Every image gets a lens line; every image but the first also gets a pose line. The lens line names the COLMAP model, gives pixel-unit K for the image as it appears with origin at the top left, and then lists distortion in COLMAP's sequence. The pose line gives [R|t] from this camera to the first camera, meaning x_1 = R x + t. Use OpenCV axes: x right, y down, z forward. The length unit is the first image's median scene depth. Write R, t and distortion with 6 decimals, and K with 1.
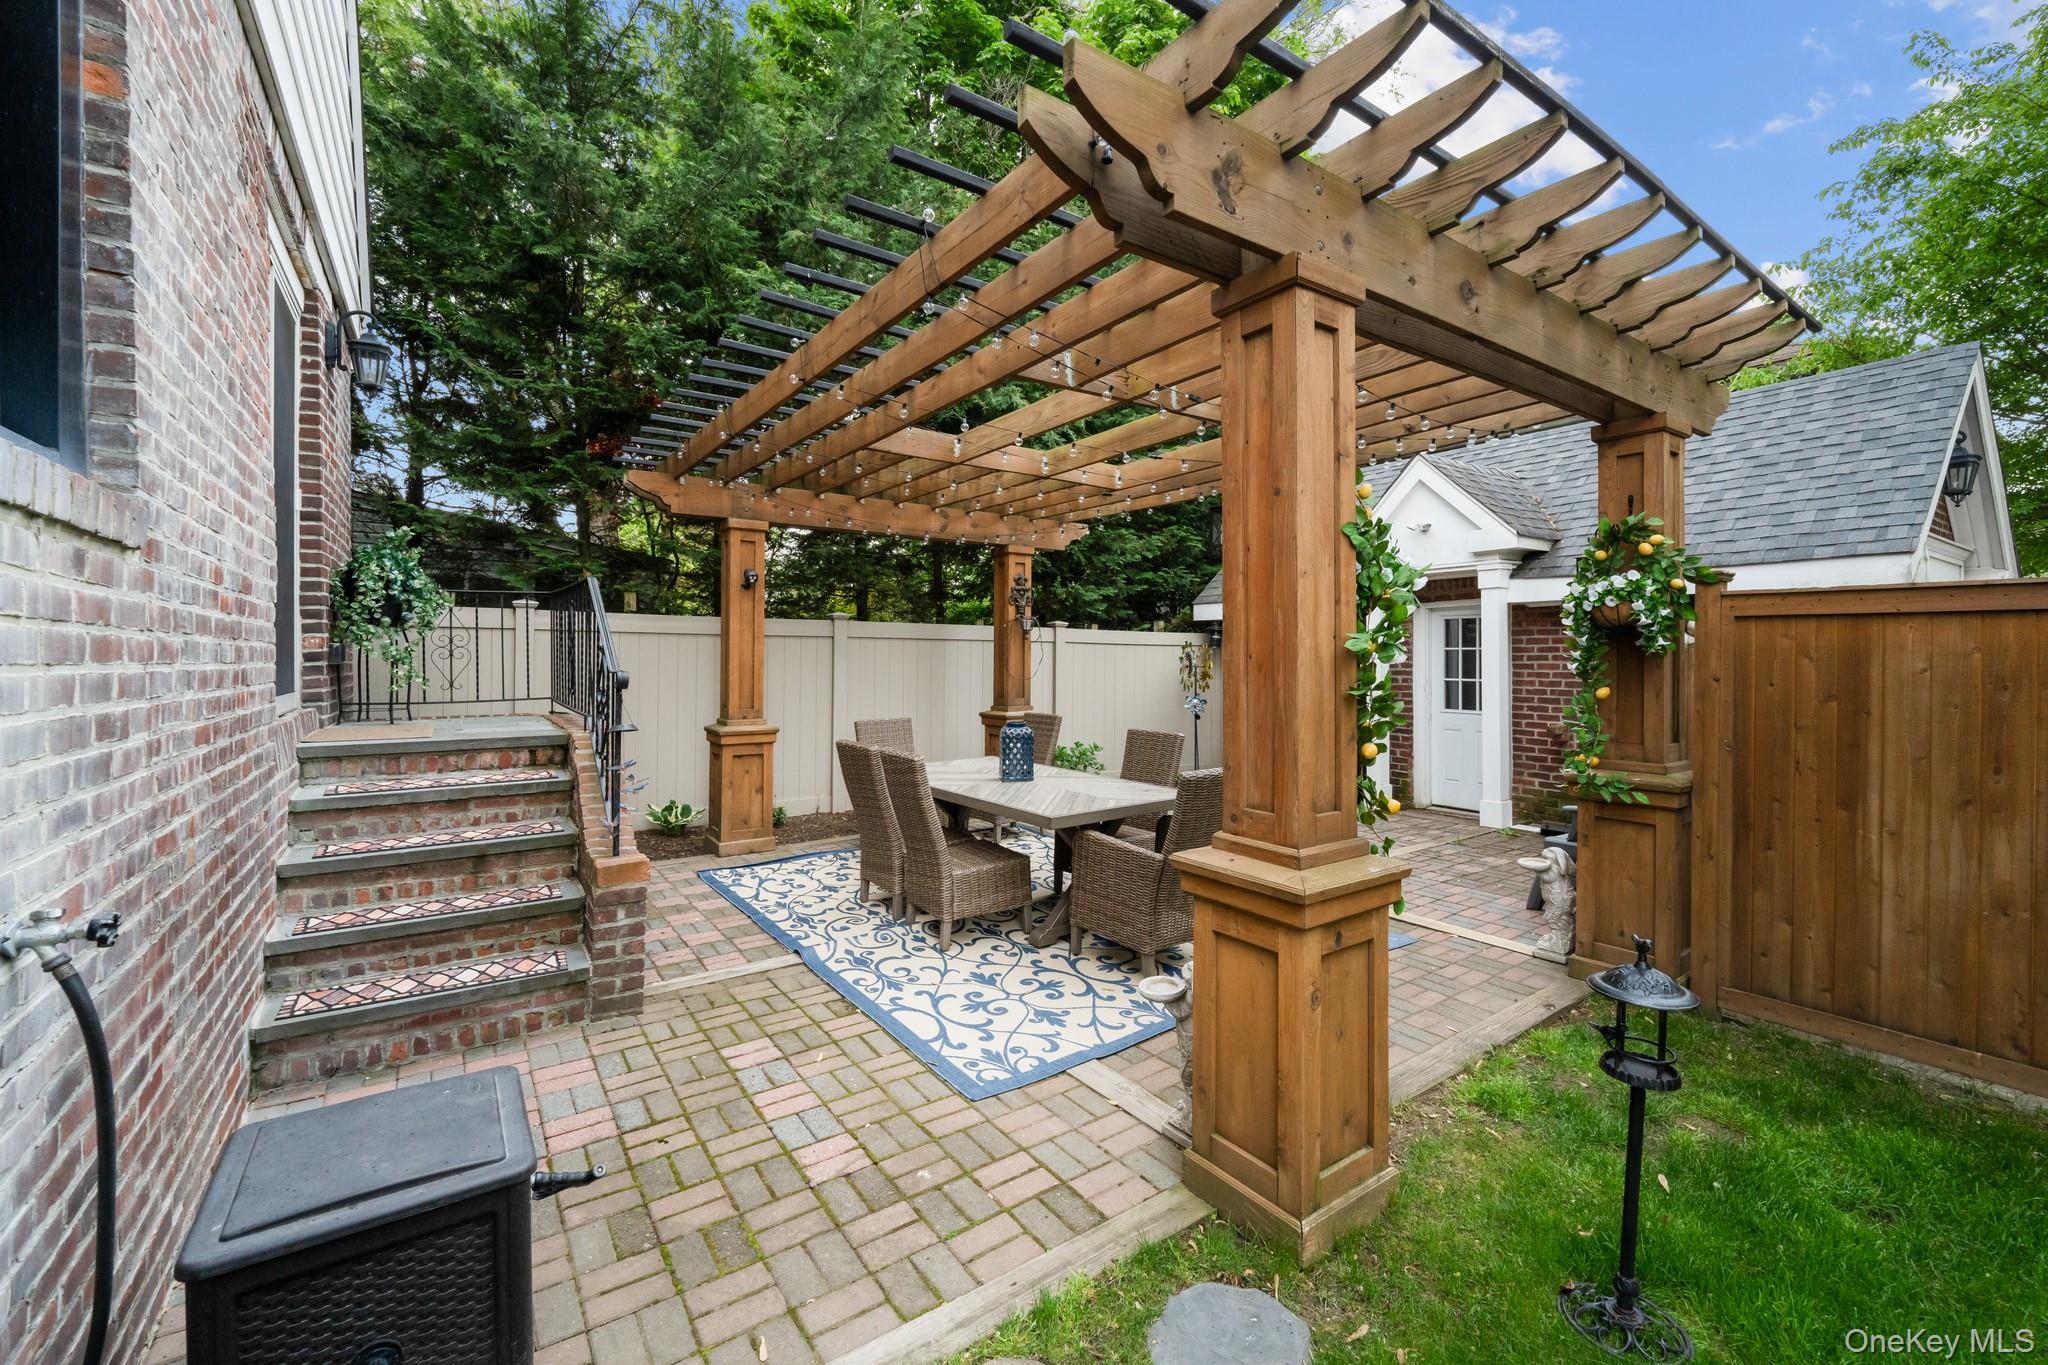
lens RADIAL K [[840.1, 0, 1028.0], [0, 840.1, 651.2], [0, 0, 1]] dist [-0.003066, -0.000144]
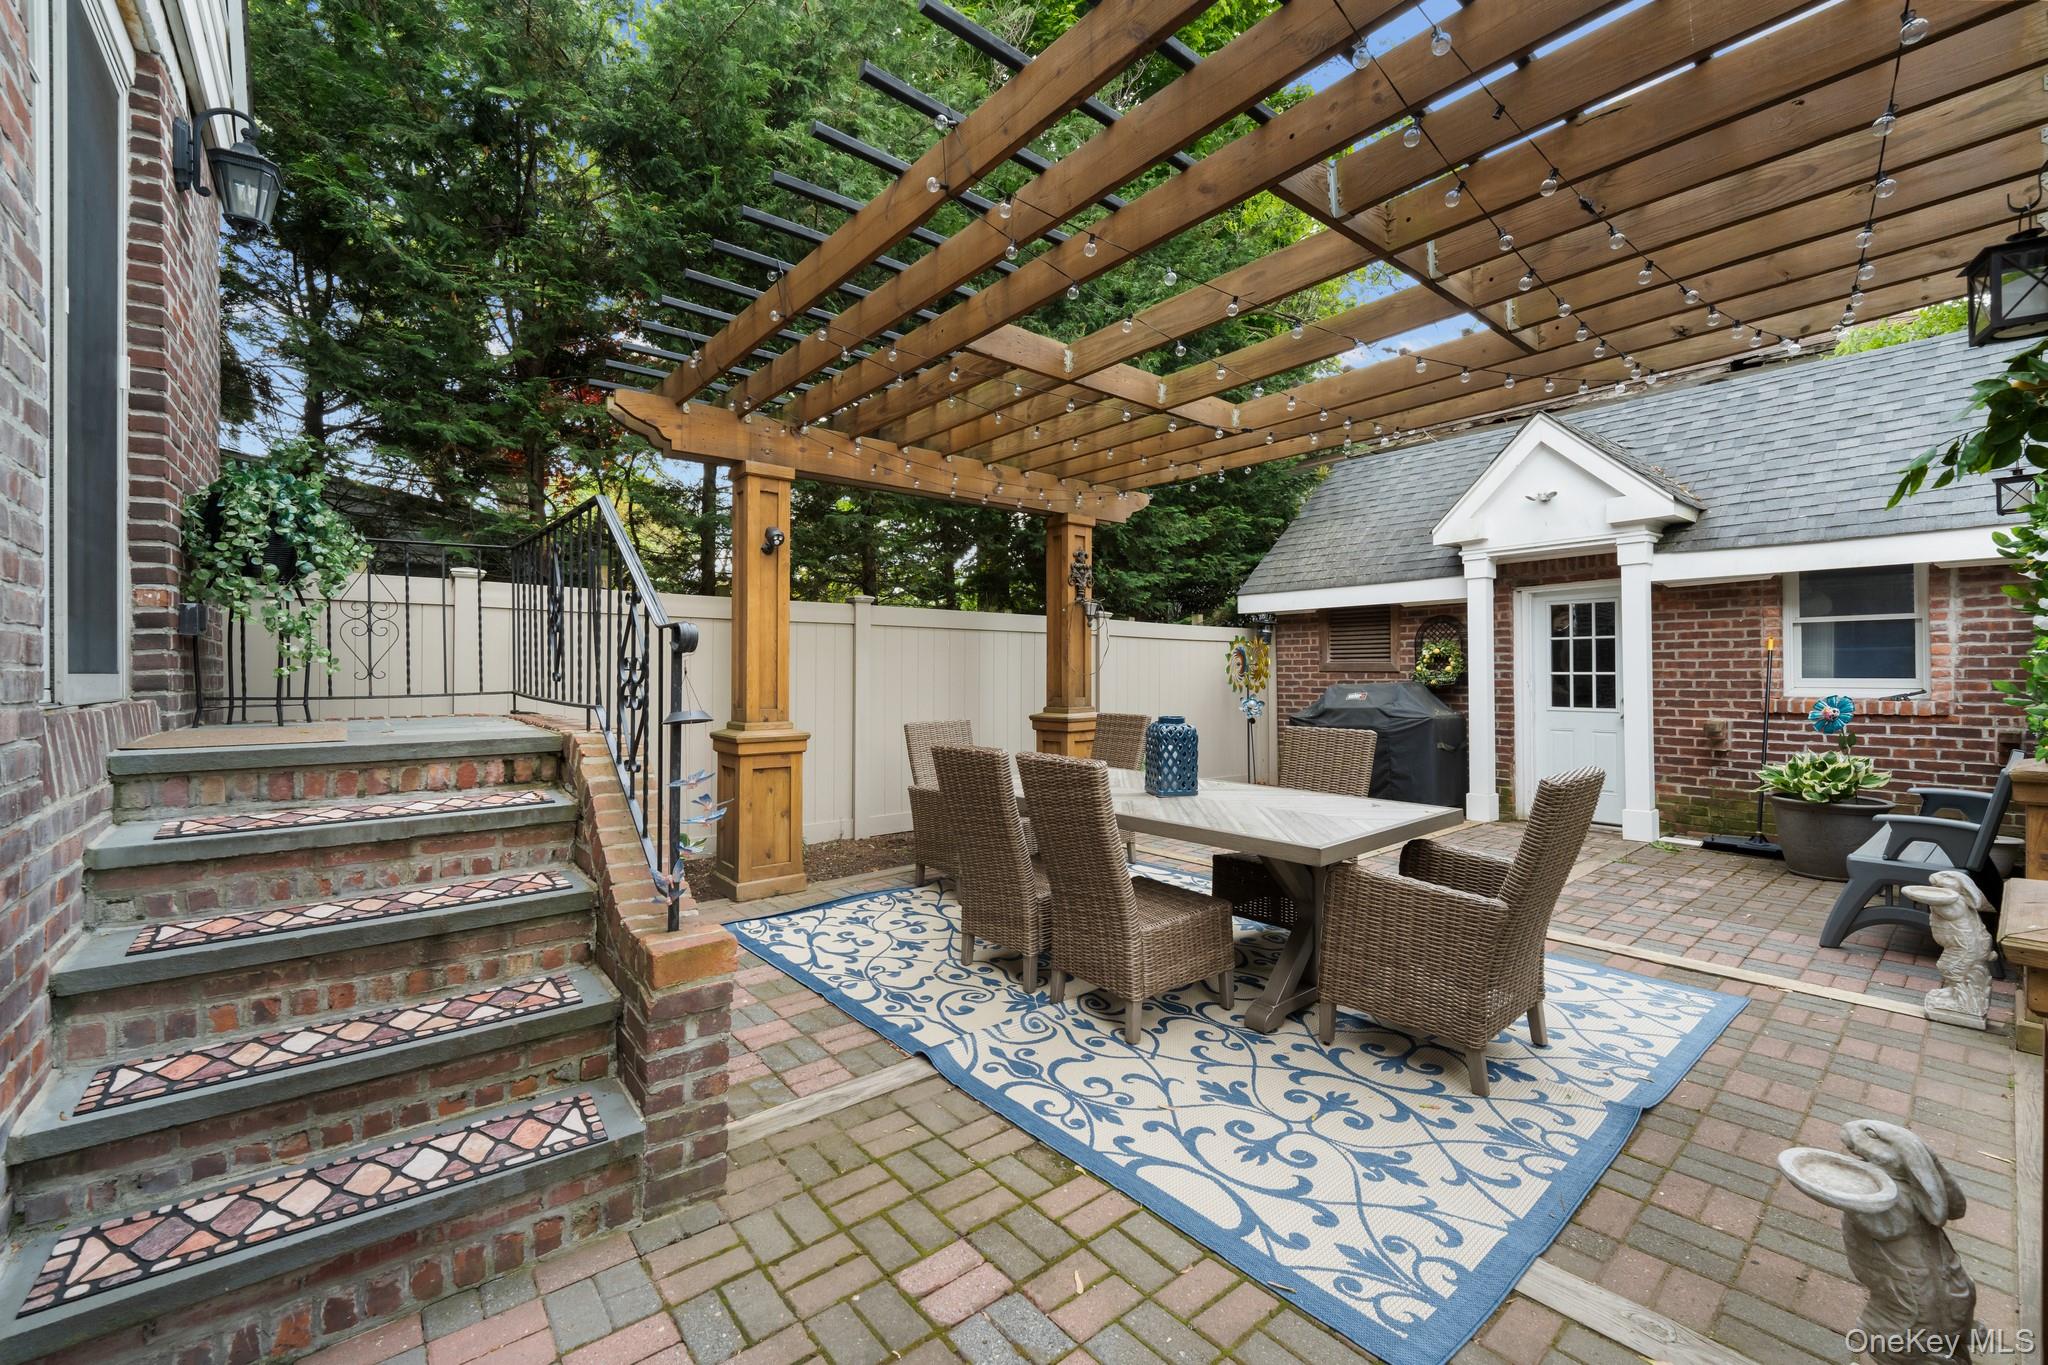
lens RADIAL K [[833.8, 0, 1019.8], [0, 833.8, 666.6], [0, 0, 1]] dist [-0.010628, 0.002263]
pose [[0.997025, -0.004409, 0.076953, -0.238951], [0.004546, 0.999988, -0.001612, 0.047219], [-0.076945, 0.001957, 0.997033, 0.319674]]
